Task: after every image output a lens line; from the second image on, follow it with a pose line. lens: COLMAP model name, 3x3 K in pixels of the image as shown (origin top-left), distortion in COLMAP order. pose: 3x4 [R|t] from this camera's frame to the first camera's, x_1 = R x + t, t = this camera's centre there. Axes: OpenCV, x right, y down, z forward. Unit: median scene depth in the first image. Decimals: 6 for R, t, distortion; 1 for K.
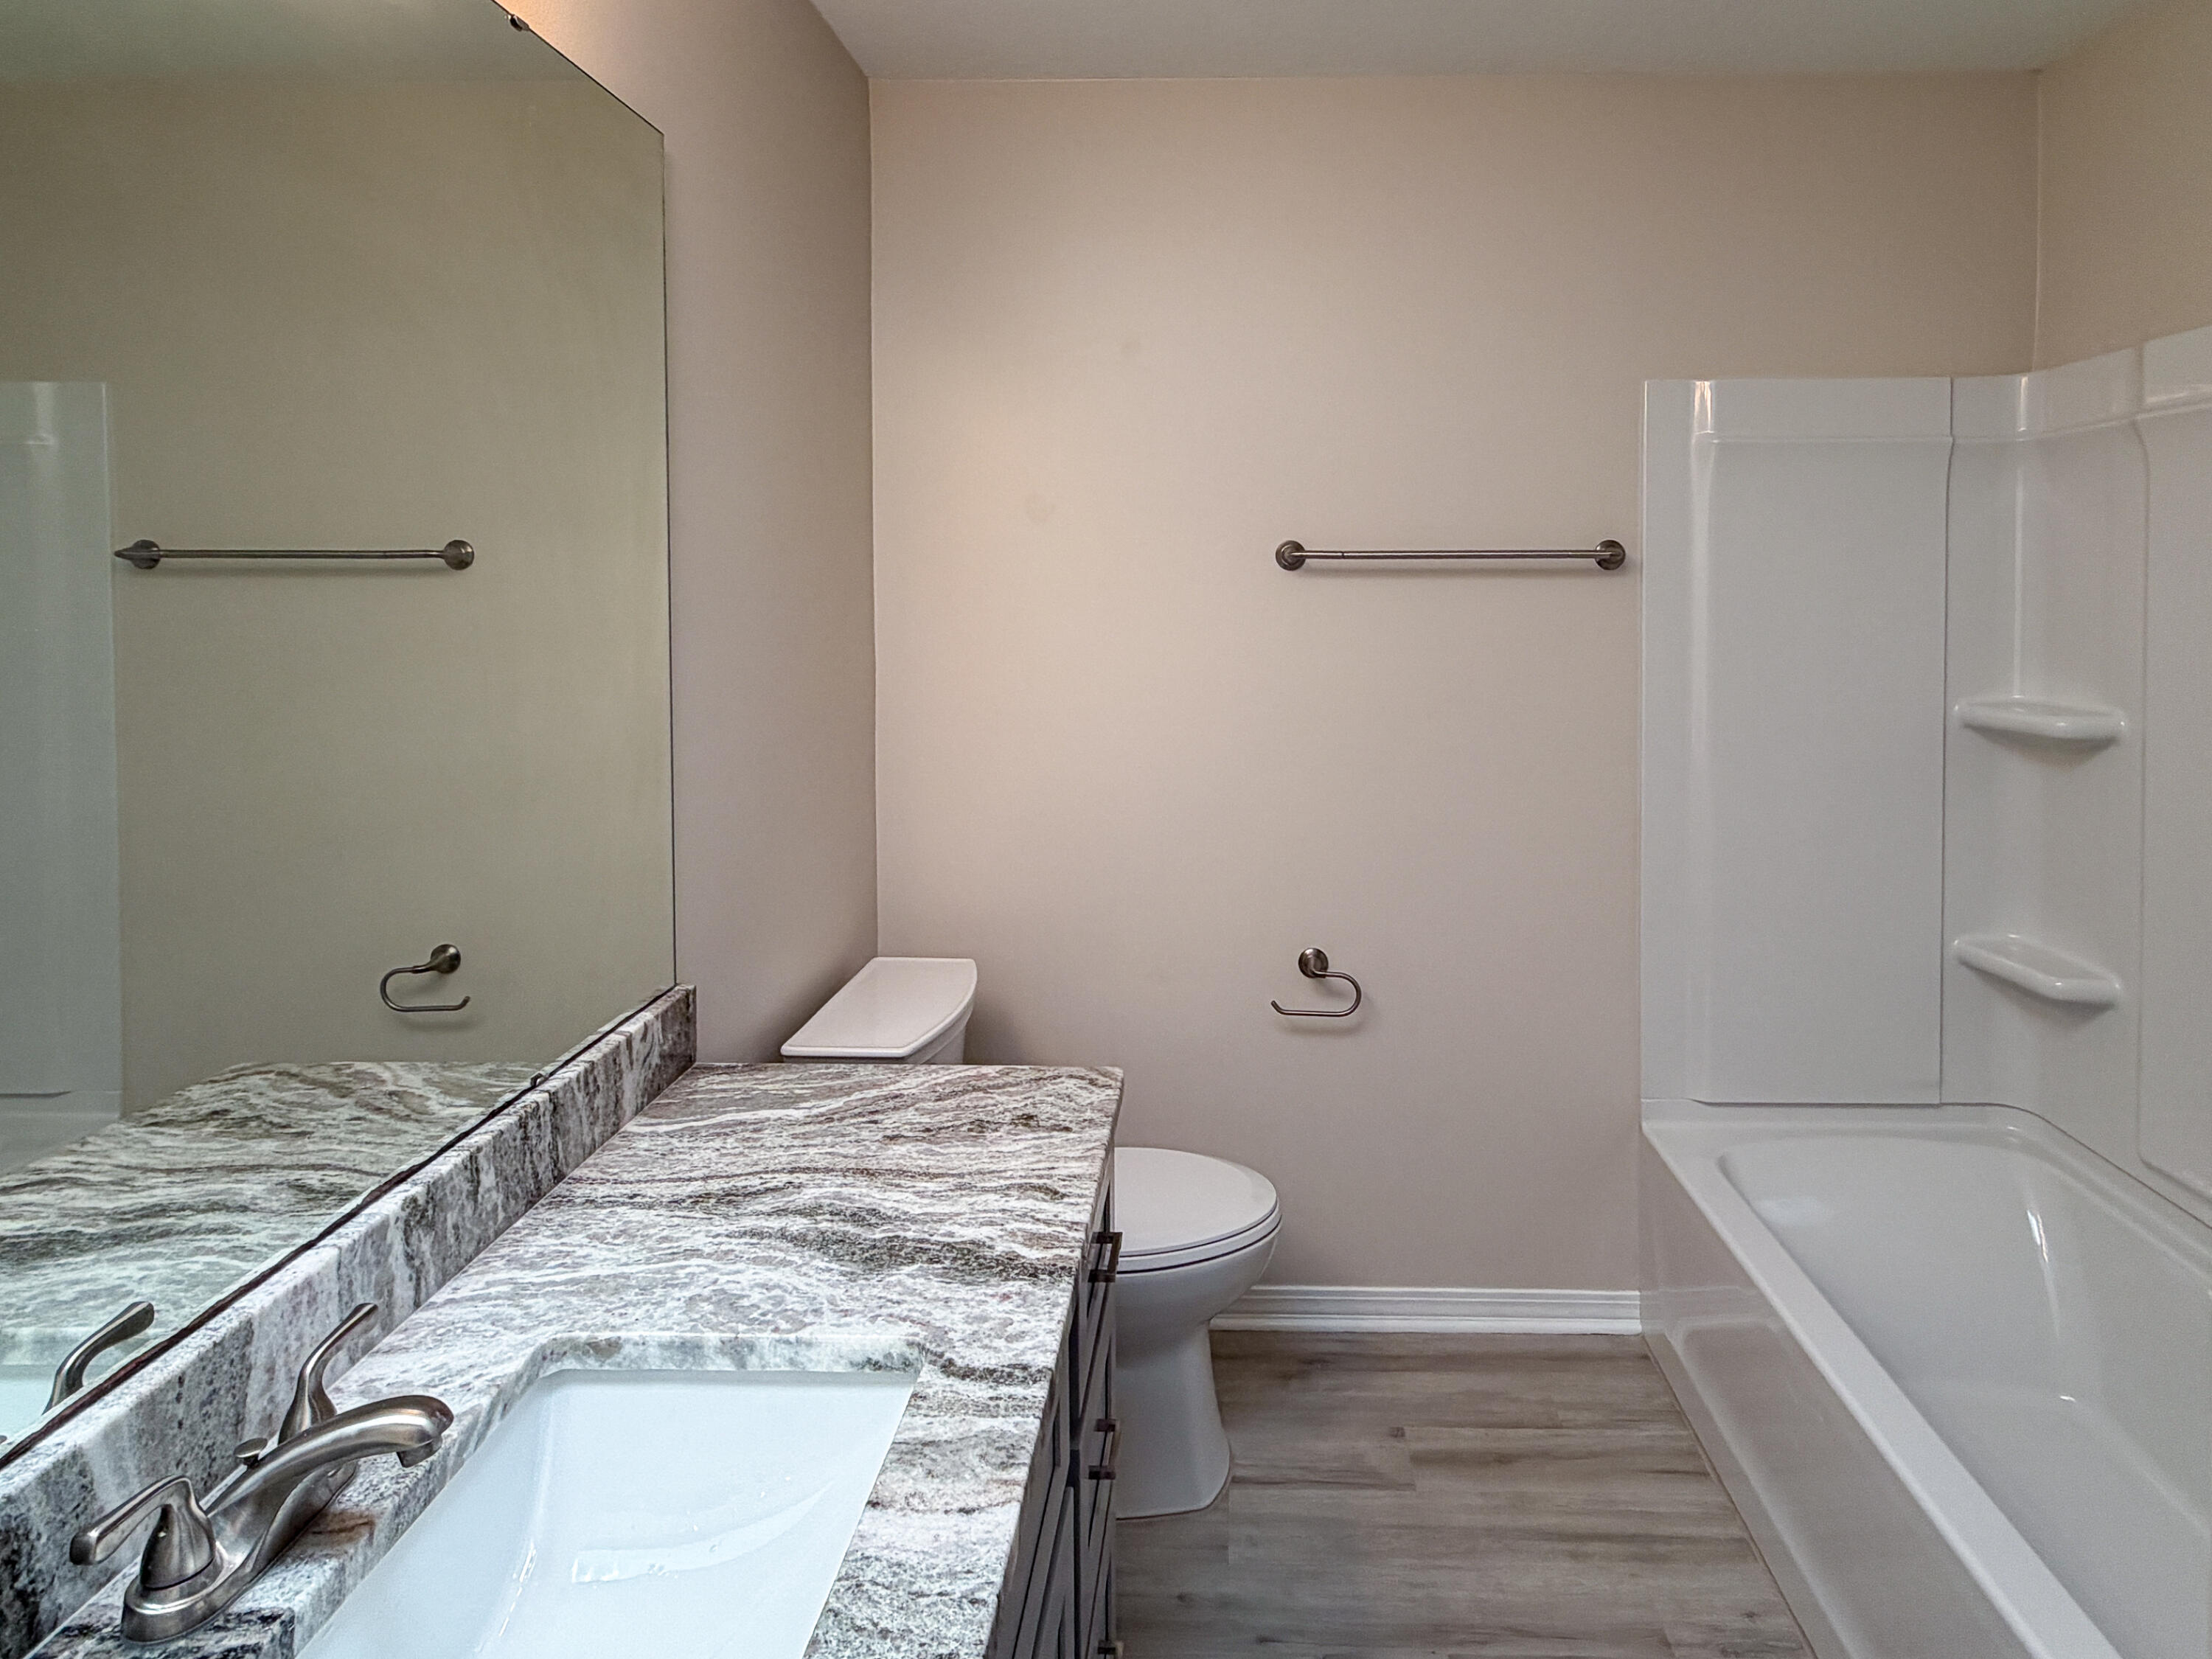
lens RADIAL K [[1207.4, 0, 1106.0], [0, 1207.4, 604.8], [0, 0, 1]] dist [0.003218, -0.000640]
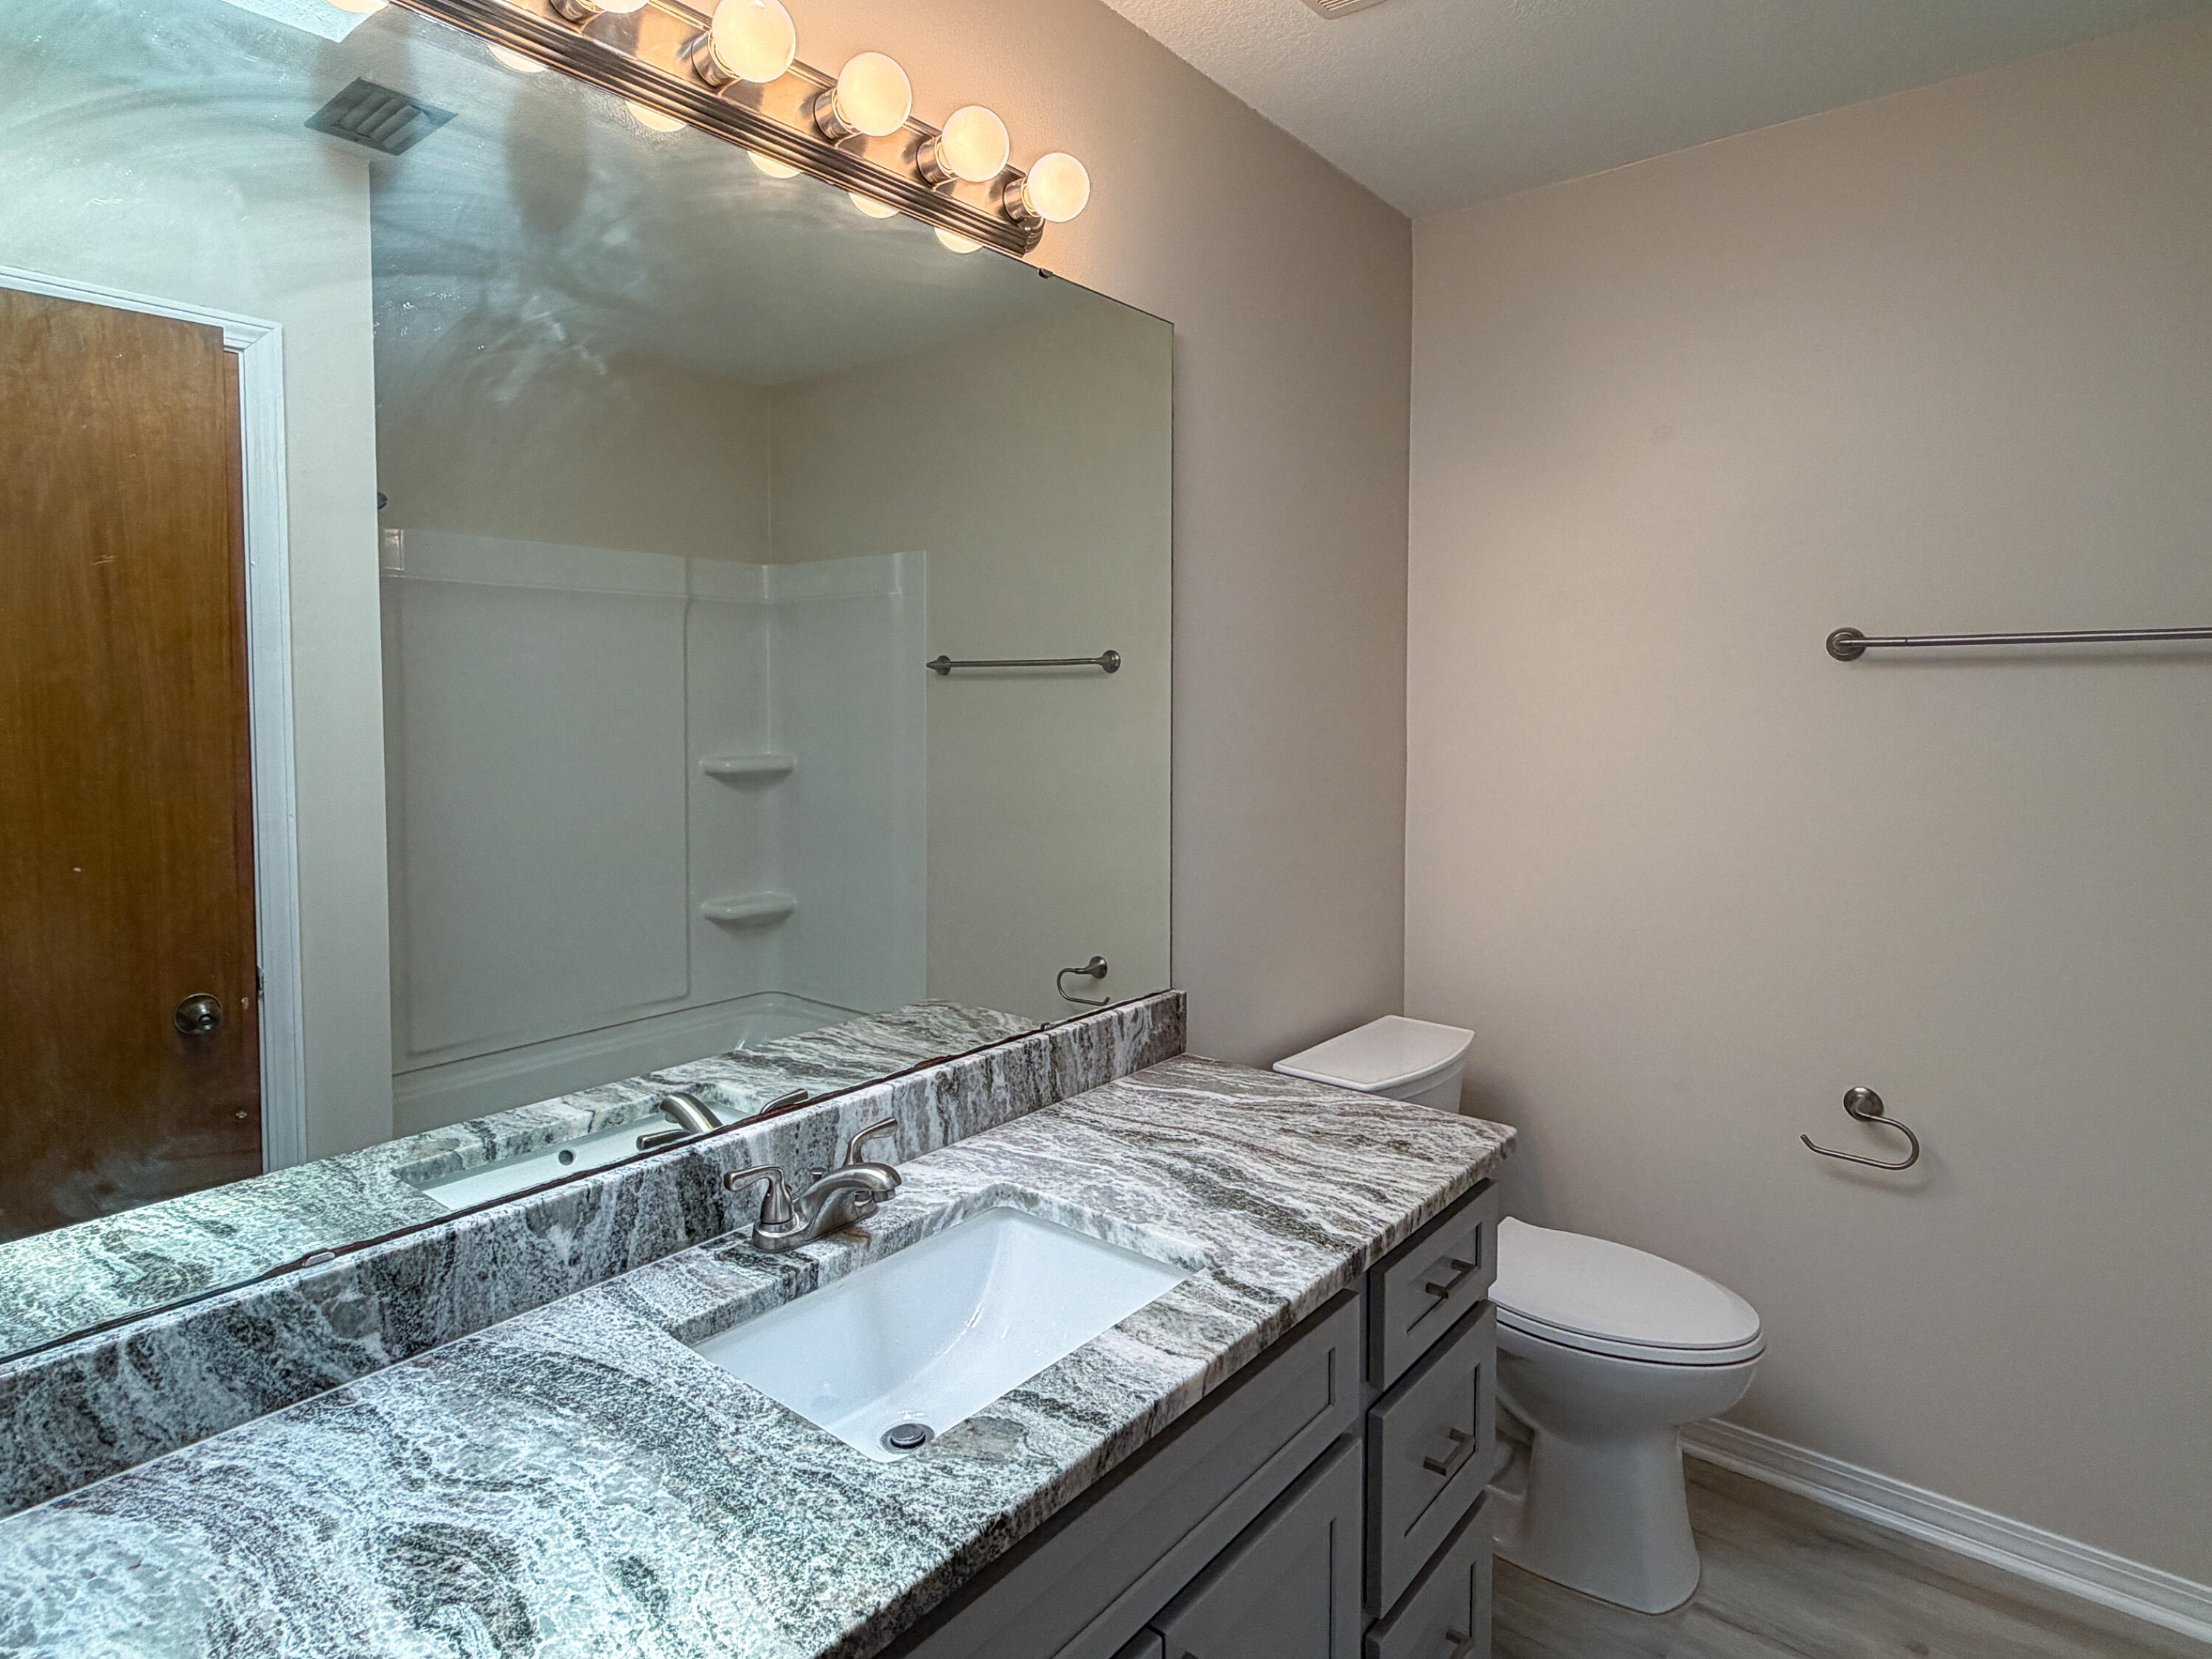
lens RADIAL K [[1220.2, 0, 1109.5], [0, 1220.2, 733.6], [0, 0, 1]] dist [0.000290, 0.000515]
pose [[0.788264, 0.017174, -0.615097, 0.485985], [-0.013193, 0.999852, 0.011009, 0.039086], [0.615196, -0.000563, 0.788374, -0.076982]]
